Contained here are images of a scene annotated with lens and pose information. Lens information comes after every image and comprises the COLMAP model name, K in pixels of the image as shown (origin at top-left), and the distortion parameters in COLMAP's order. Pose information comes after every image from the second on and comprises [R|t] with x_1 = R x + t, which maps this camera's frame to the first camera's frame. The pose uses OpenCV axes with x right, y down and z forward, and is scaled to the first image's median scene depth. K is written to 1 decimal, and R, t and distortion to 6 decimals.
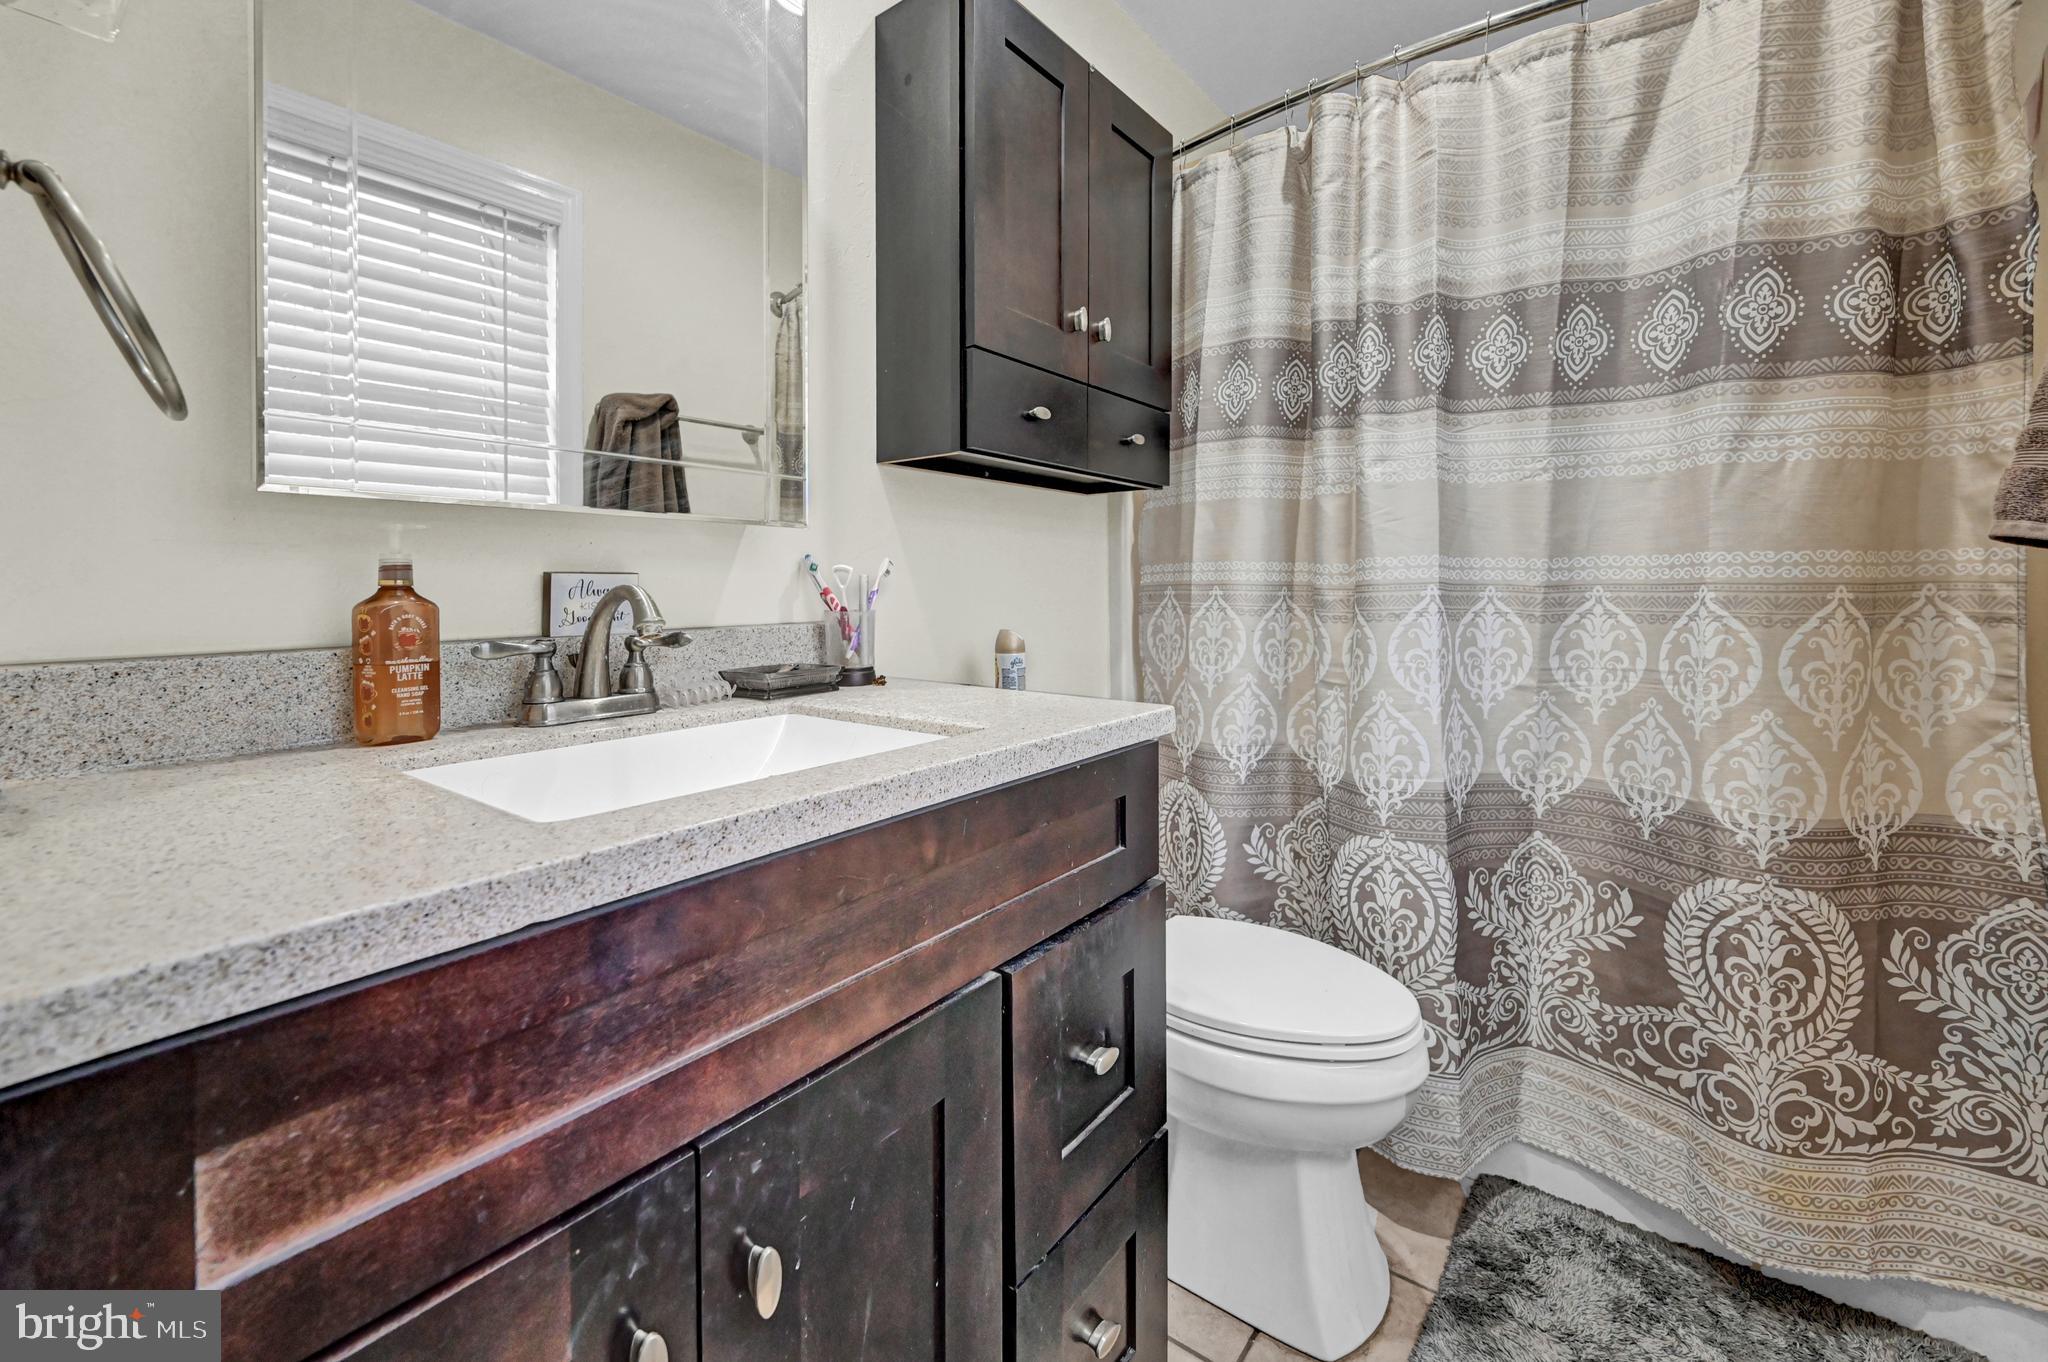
lens RADIAL K [[853.6, 0, 1030.7], [0, 853.6, 597.3], [0, 0, 1]] dist [0.004544, -0.000413]
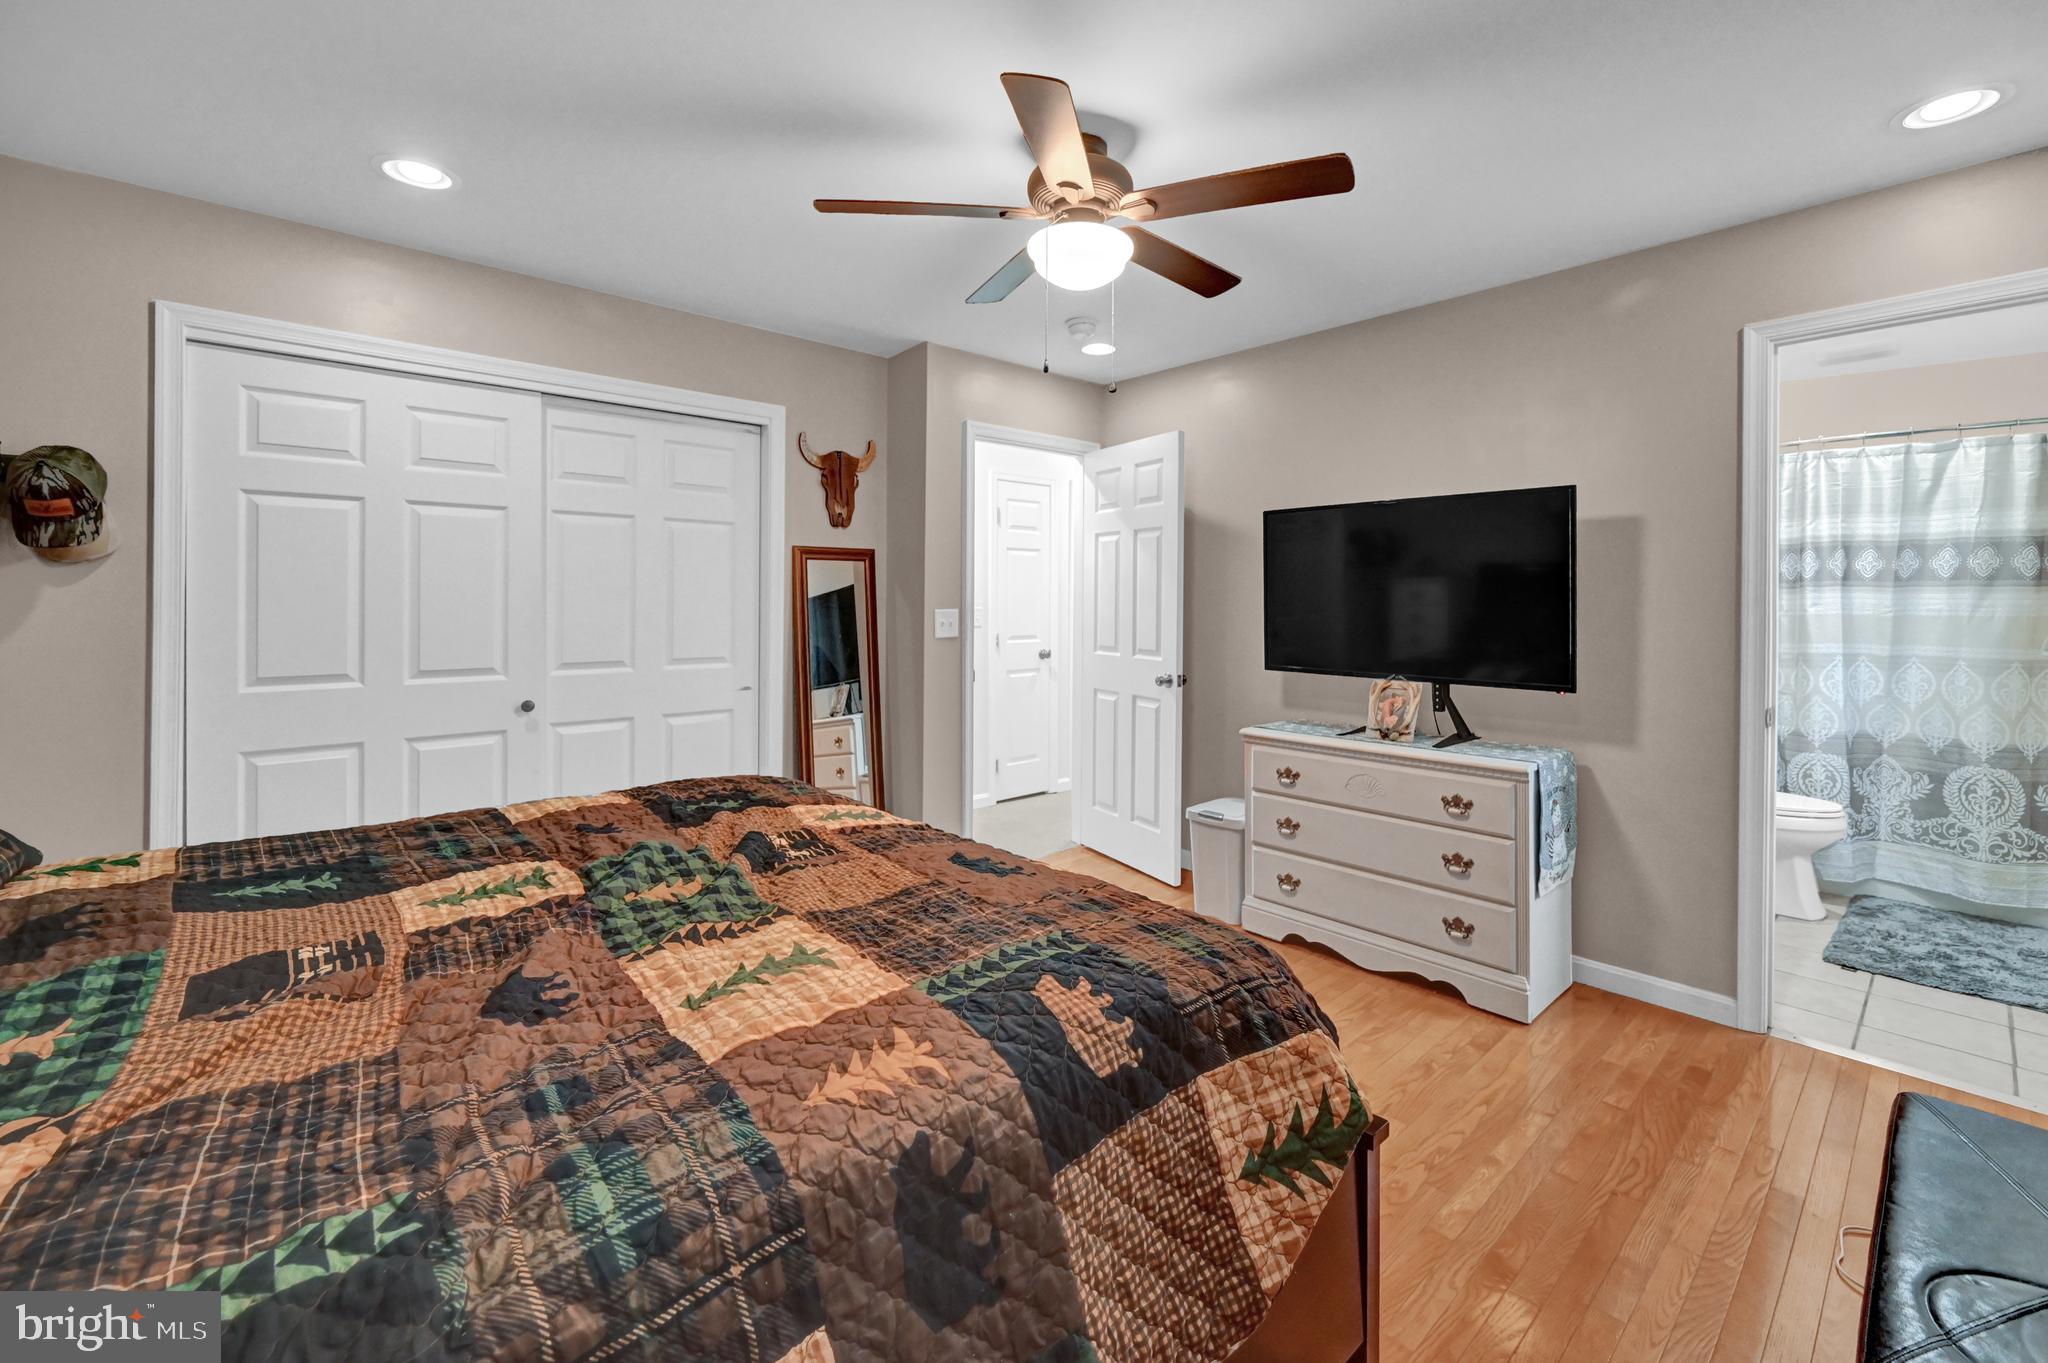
lens RADIAL K [[853.6, 0, 1056.8], [0, 853.6, 605.1], [0, 0, 1]] dist [0.004544, -0.000413]
pose [[0.984753, 0.011182, -0.173599, -1.449544], [-0.012601, 0.999896, -0.007075, -0.120428], [0.173502, 0.009155, 0.984791, -2.014435]]
